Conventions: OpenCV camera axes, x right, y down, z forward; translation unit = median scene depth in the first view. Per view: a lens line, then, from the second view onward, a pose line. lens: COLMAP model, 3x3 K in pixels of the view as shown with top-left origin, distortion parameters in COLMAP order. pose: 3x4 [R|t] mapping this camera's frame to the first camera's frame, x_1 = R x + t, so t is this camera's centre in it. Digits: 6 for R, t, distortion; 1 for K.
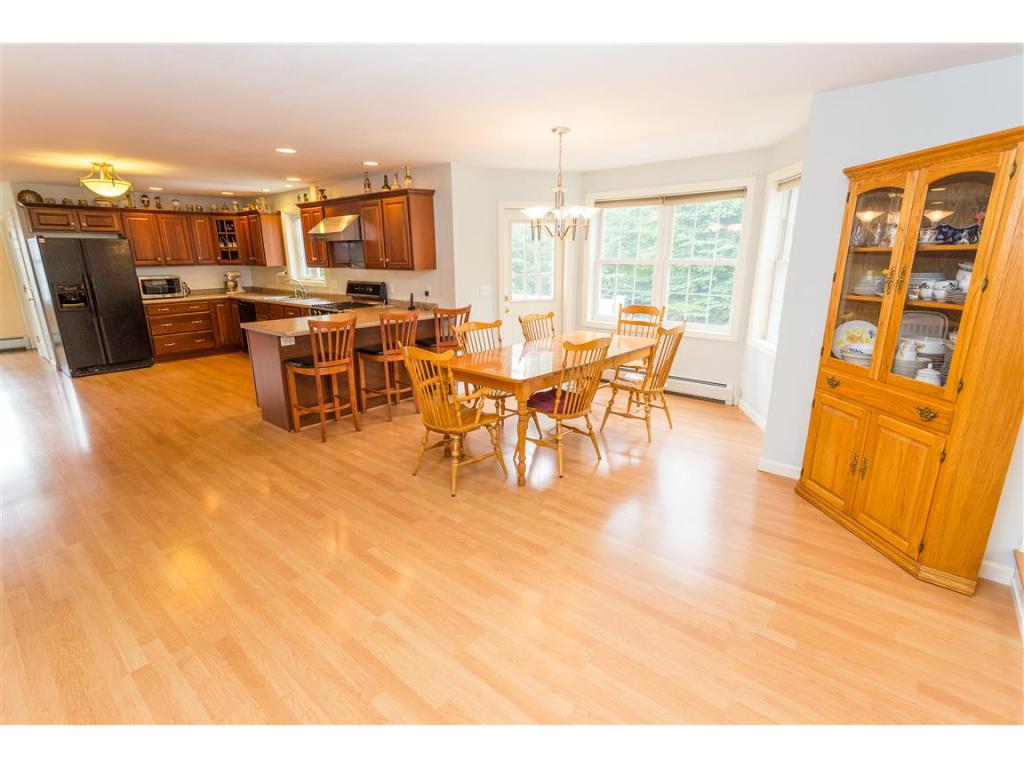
lens RADIAL K [[483.0, 0, 512.0], [0, 483.0, 384.0], [0, 0, 1]] dist [0.000330, 0.001507]
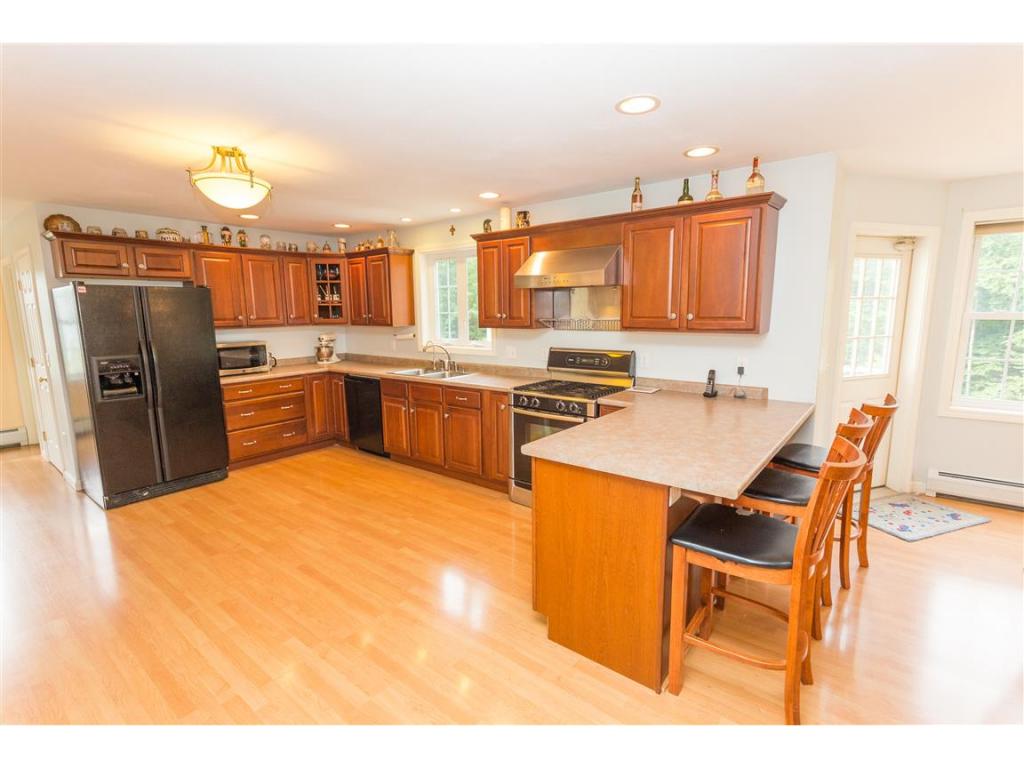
lens RADIAL K [[483.0, 0, 512.0], [0, 483.0, 384.0], [0, 0, 1]] dist [0.000330, 0.001507]
pose [[0.999419, -0.011976, 0.031914, -0.384731], [0.015440, 0.993744, -0.110606, -0.087314], [-0.030389, 0.111034, 0.993352, 0.333933]]
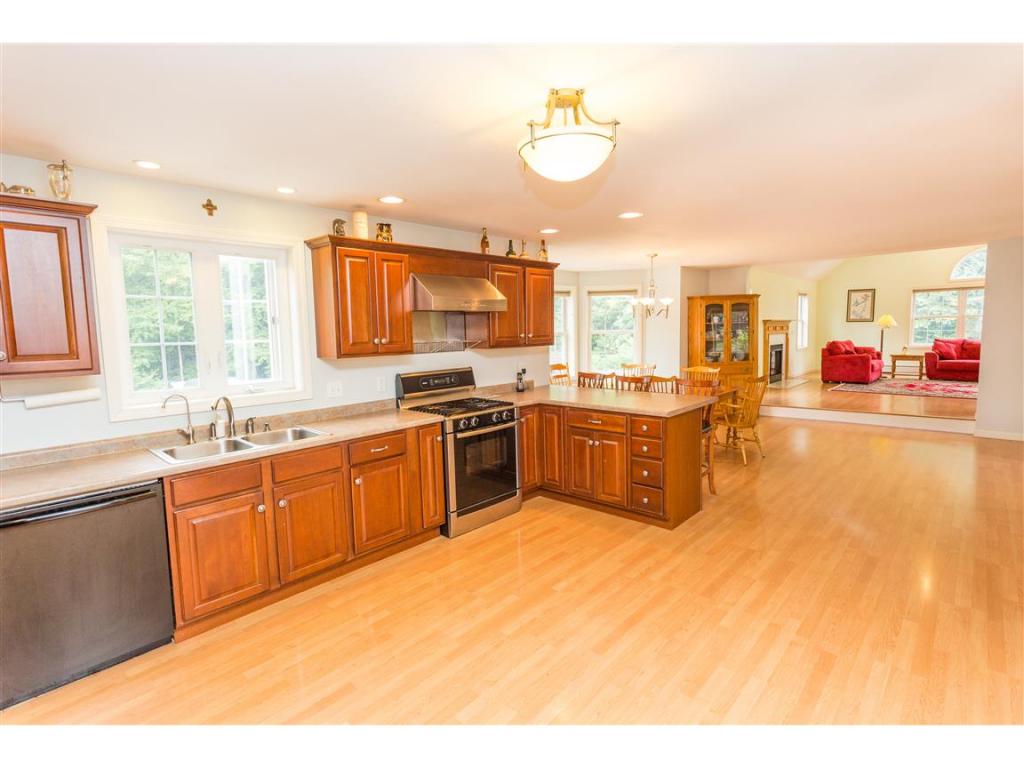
lens RADIAL K [[499.5, 0, 524.4], [0, 499.5, 374.6], [0, 0, 1]] dist [-0.001128, 0.000312]
pose [[0.038133, -0.088207, 0.995372, -0.890866], [0.283382, 0.956157, 0.073876, -0.200928], [-0.958249, 0.279254, 0.061457, 0.757523]]
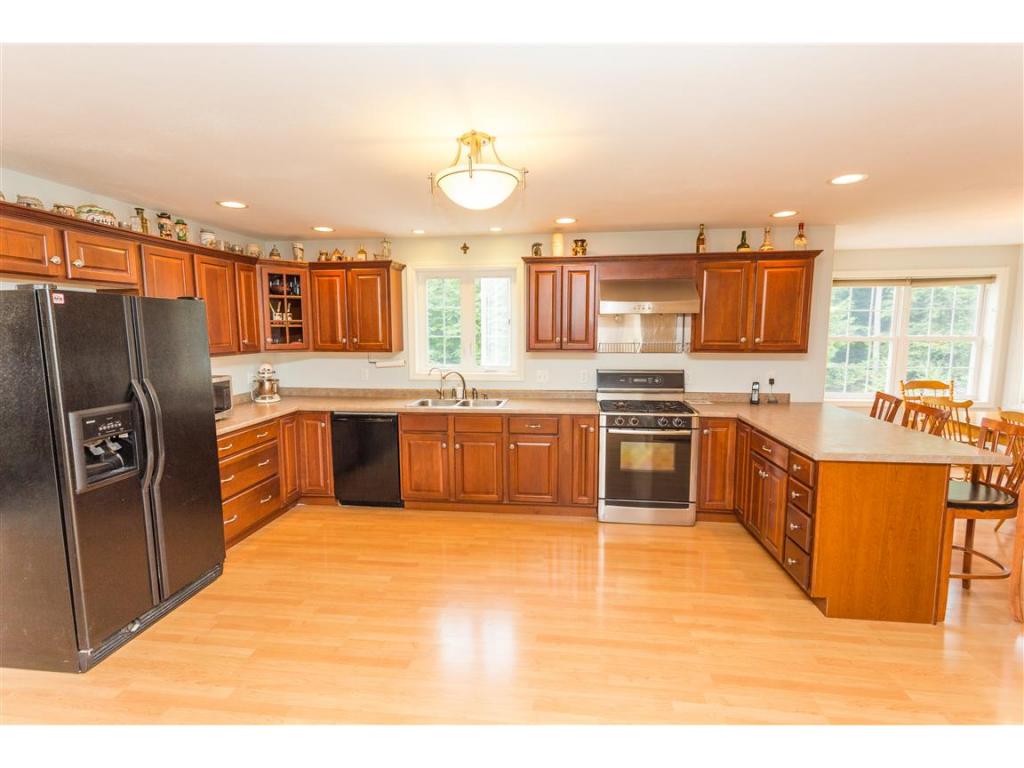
lens RADIAL K [[483.0, 0, 512.0], [0, 483.0, 384.0], [0, 0, 1]] dist [0.000330, 0.001507]
pose [[0.837579, -0.060960, 0.542905, -0.760790], [0.143135, 0.983528, -0.110390, -0.126360], [-0.527233, 0.170169, 0.832507, 0.461565]]
